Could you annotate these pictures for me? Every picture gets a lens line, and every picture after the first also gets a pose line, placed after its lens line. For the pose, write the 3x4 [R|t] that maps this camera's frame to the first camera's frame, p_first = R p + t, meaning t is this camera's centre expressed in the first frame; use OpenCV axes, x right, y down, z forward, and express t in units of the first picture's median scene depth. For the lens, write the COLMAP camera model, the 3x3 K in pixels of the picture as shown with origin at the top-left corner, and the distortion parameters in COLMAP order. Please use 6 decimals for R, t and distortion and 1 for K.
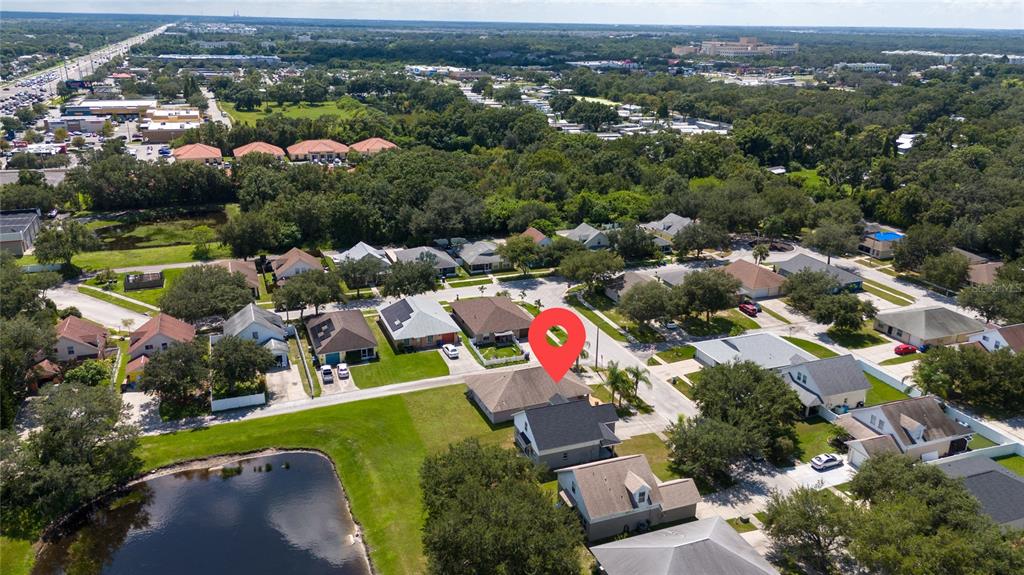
lens RADIAL K [[747.1, 0, 514.9], [0, 747.1, 286.7], [0, 0, 1]] dist [0.074505, -0.083259]
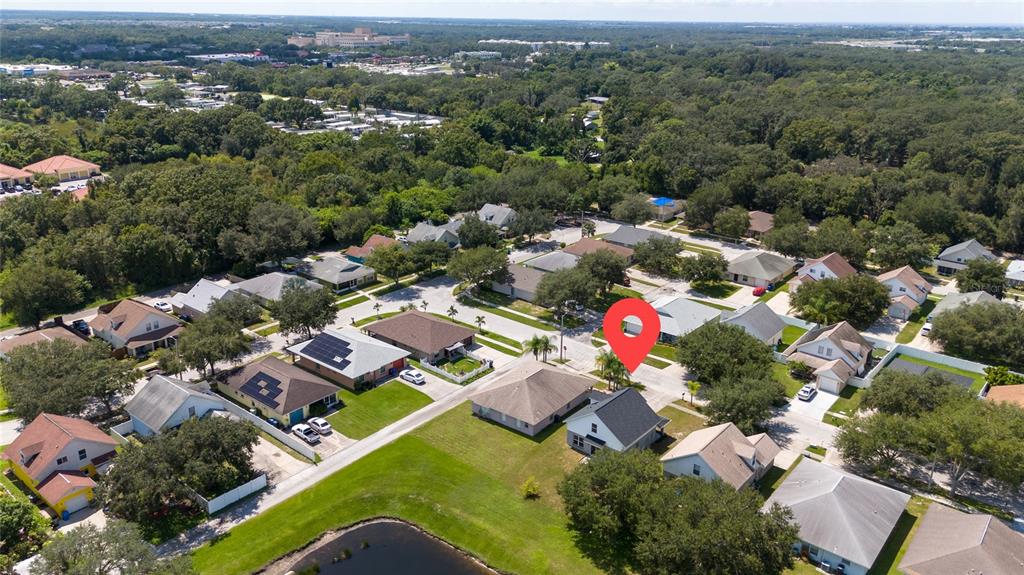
lens RADIAL K [[747.1, 0, 514.9], [0, 747.1, 286.7], [0, 0, 1]] dist [0.074505, -0.083259]
pose [[0.873951, -0.168322, 0.455936, -0.287534], [0.162999, 0.985291, 0.051307, -0.037873], [-0.457866, 0.029478, 0.888533, 0.092771]]
